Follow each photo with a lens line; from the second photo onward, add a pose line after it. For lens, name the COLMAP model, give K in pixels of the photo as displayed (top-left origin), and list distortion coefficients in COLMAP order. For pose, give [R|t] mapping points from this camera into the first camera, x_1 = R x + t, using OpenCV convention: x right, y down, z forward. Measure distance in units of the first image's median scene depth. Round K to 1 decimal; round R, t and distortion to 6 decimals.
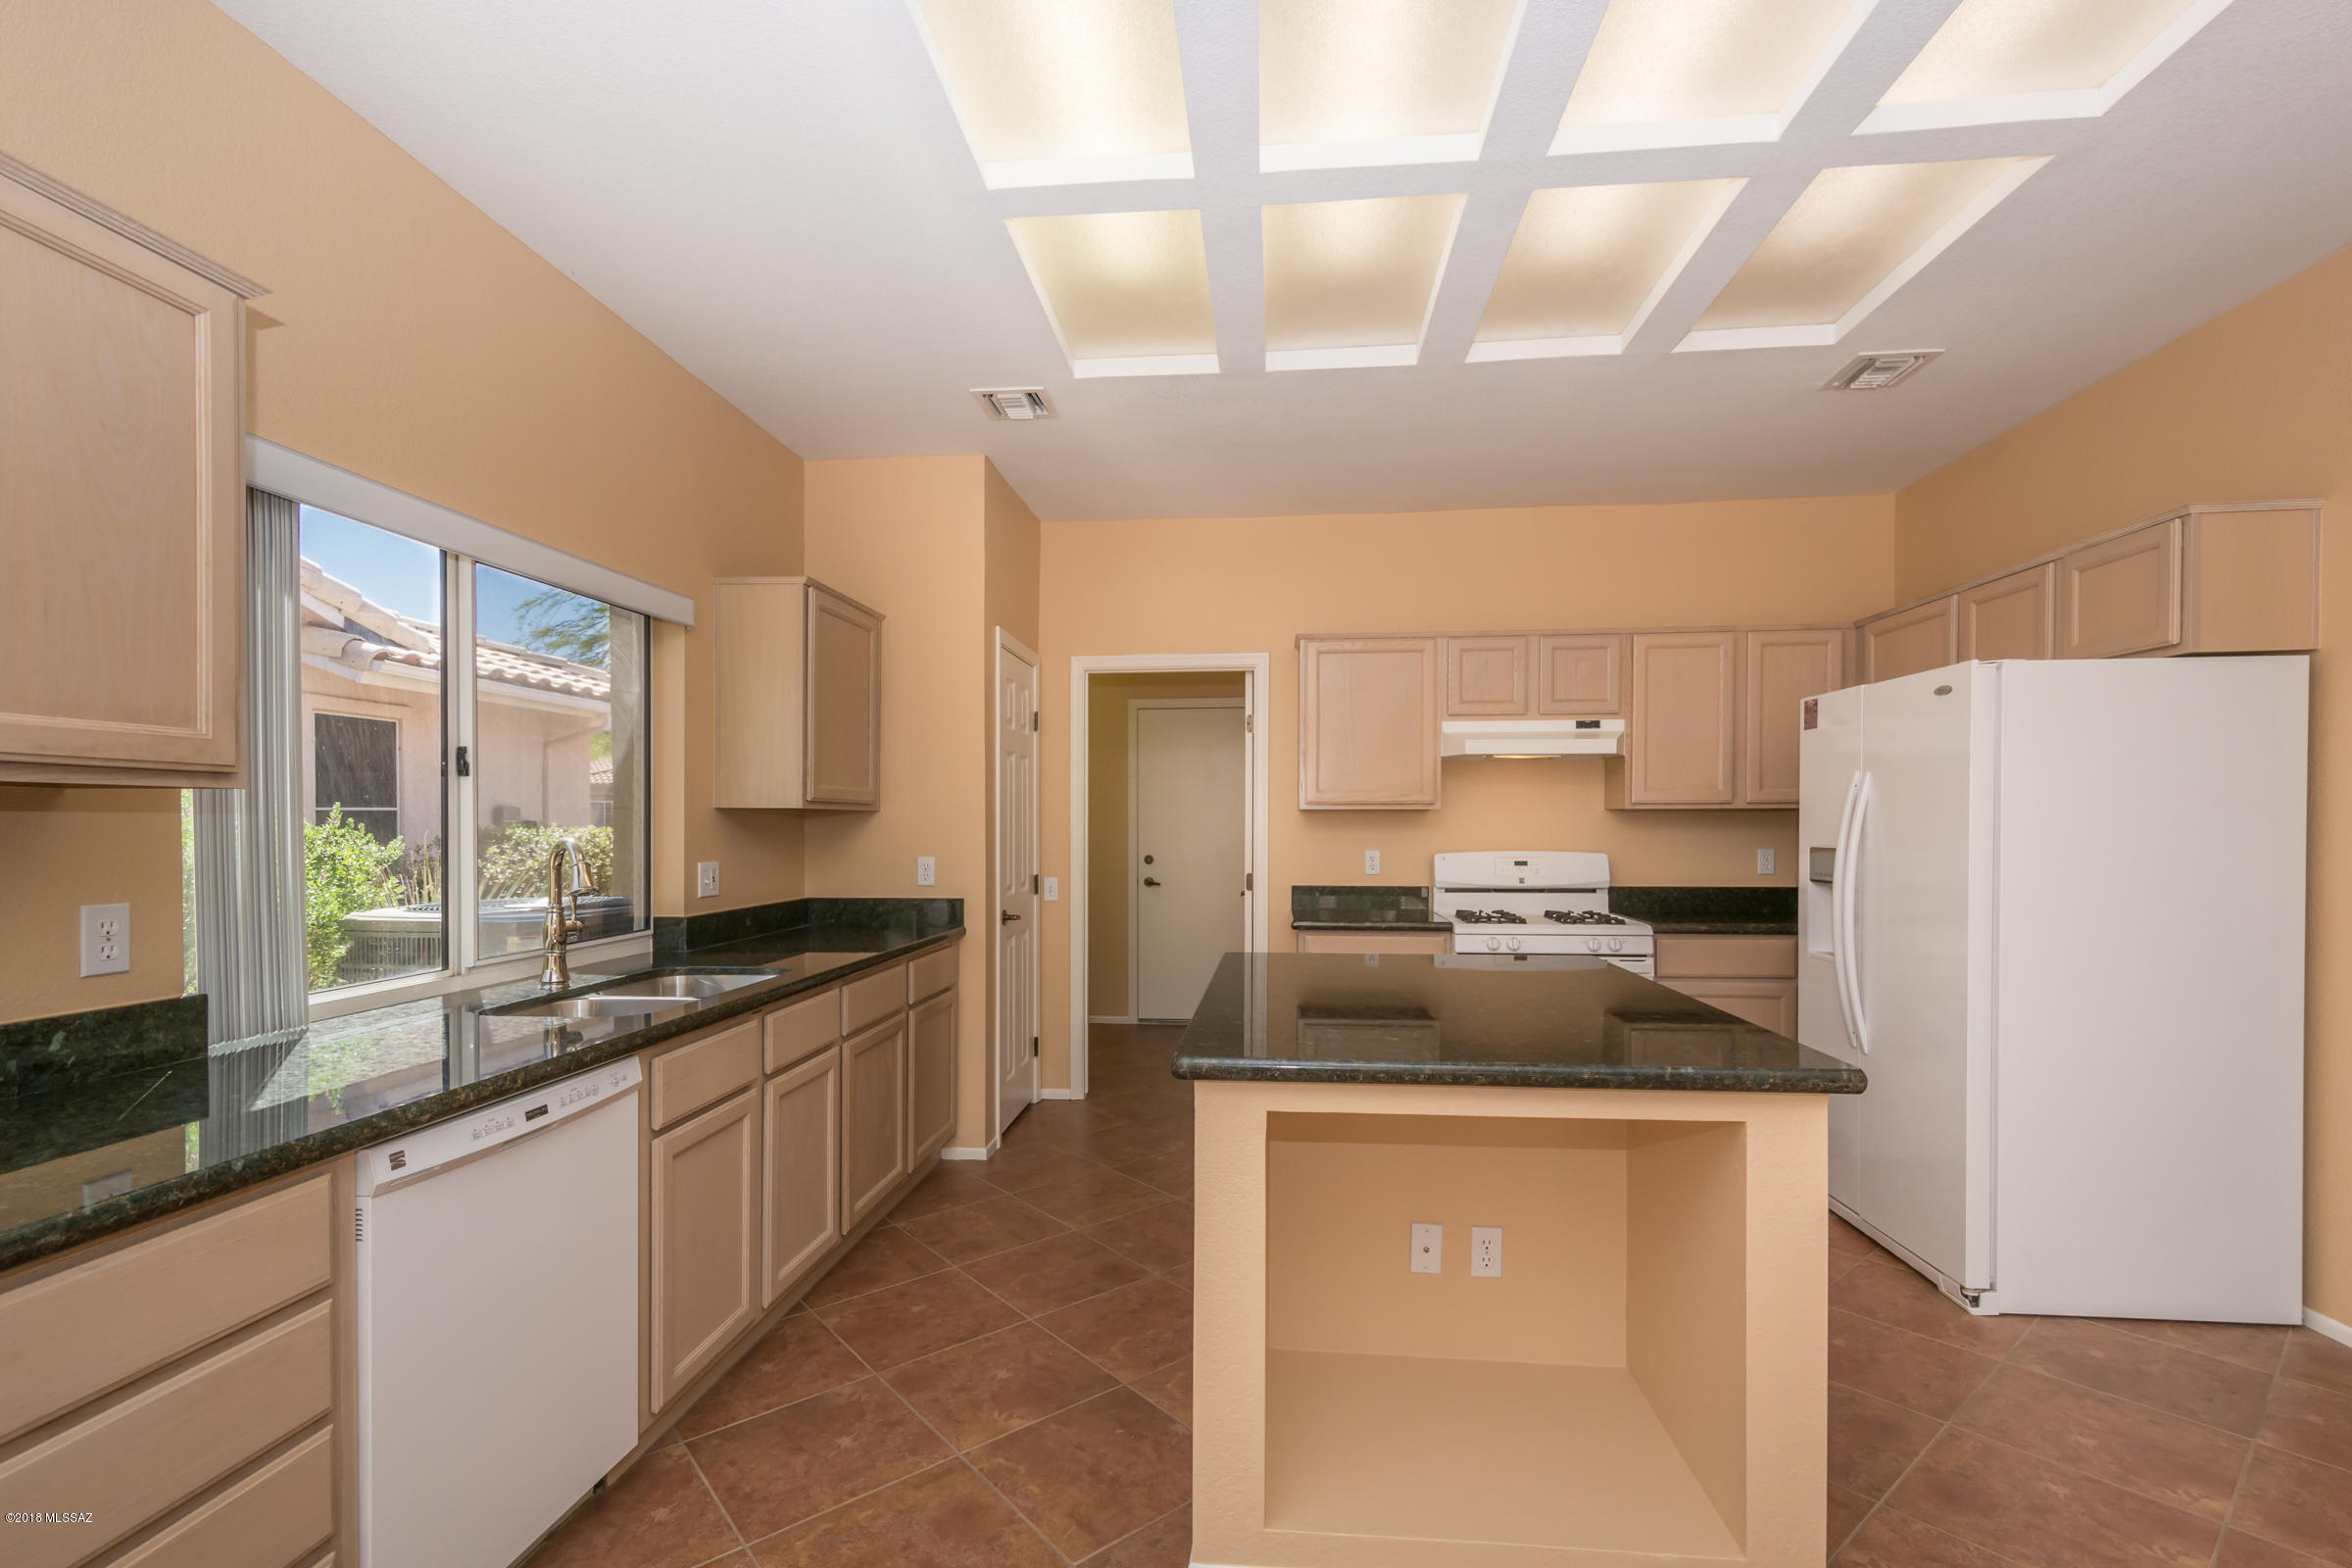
lens RADIAL K [[1029.5, 0, 1176.0], [0, 1029.5, 784.0], [0, 0, 1]] dist [0.000494, -0.000234]
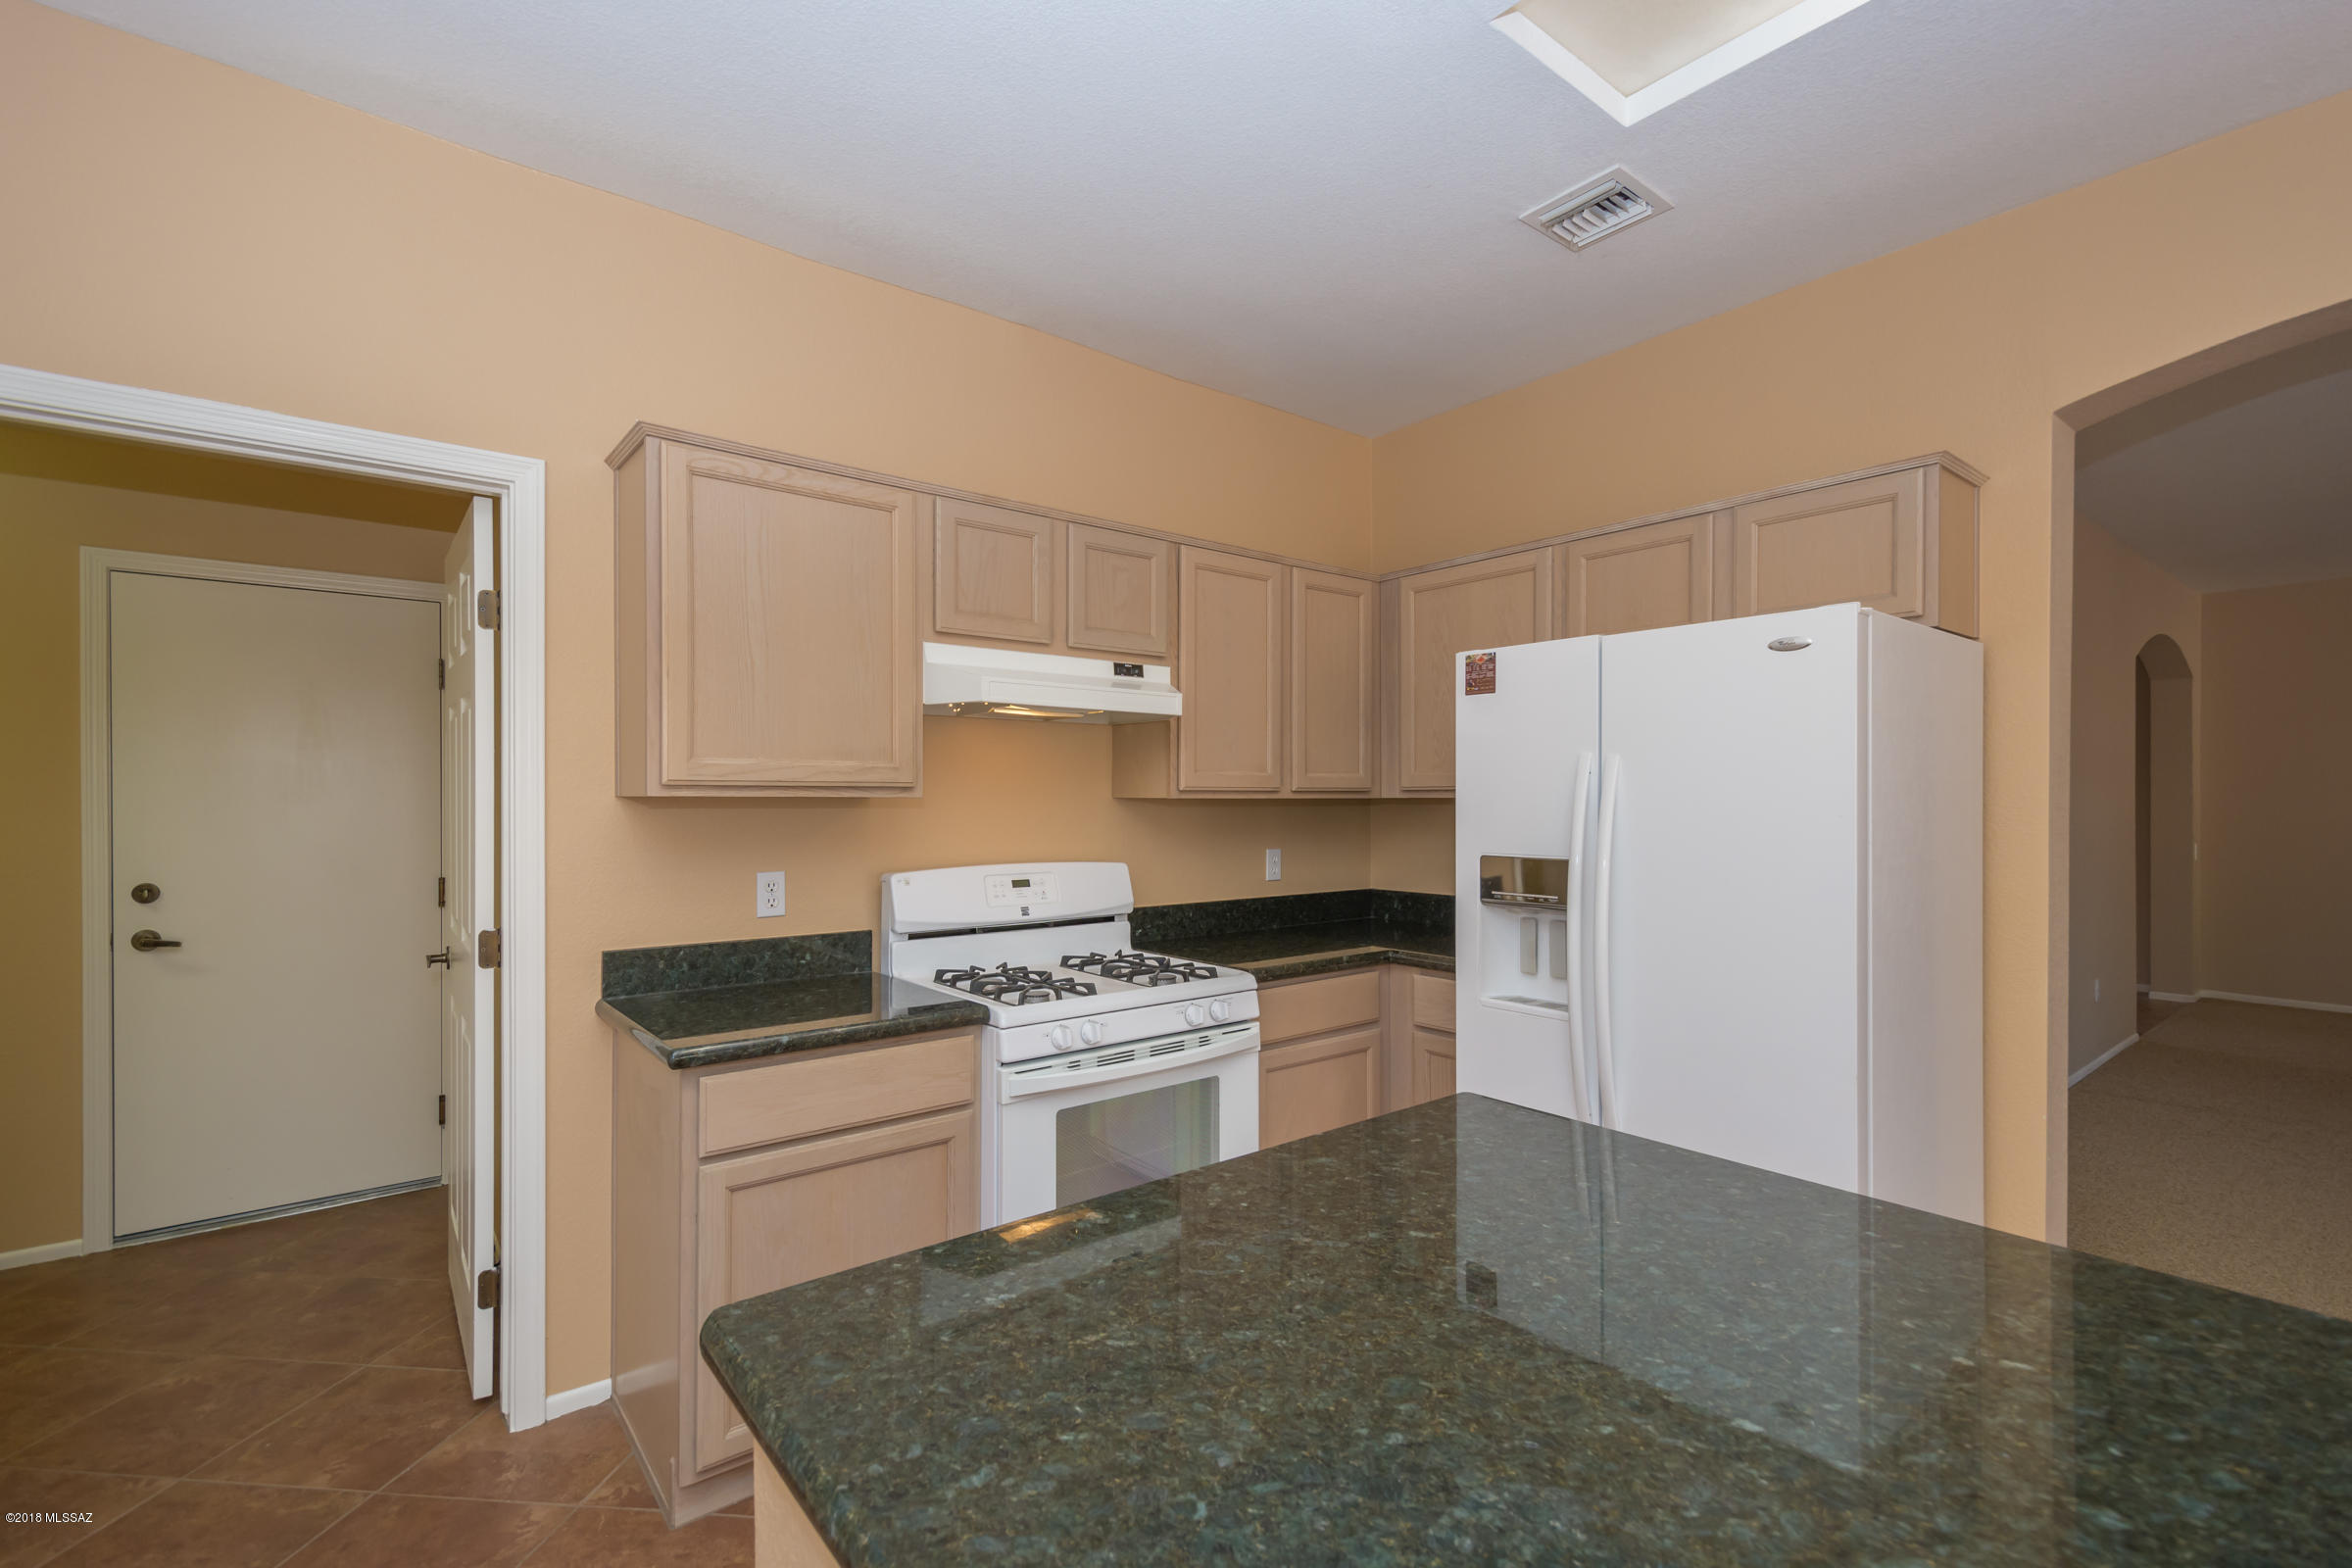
lens RADIAL K [[1042.1, 0, 1176.7], [0, 1042.1, 801.5], [0, 0, 1]] dist [0.037584, -0.021097]
pose [[0.712020, 0.000836, 0.702159, -0.045681], [-0.029864, 0.999130, 0.029094, 0.005653], [-0.701524, -0.041685, 0.711426, 0.489686]]
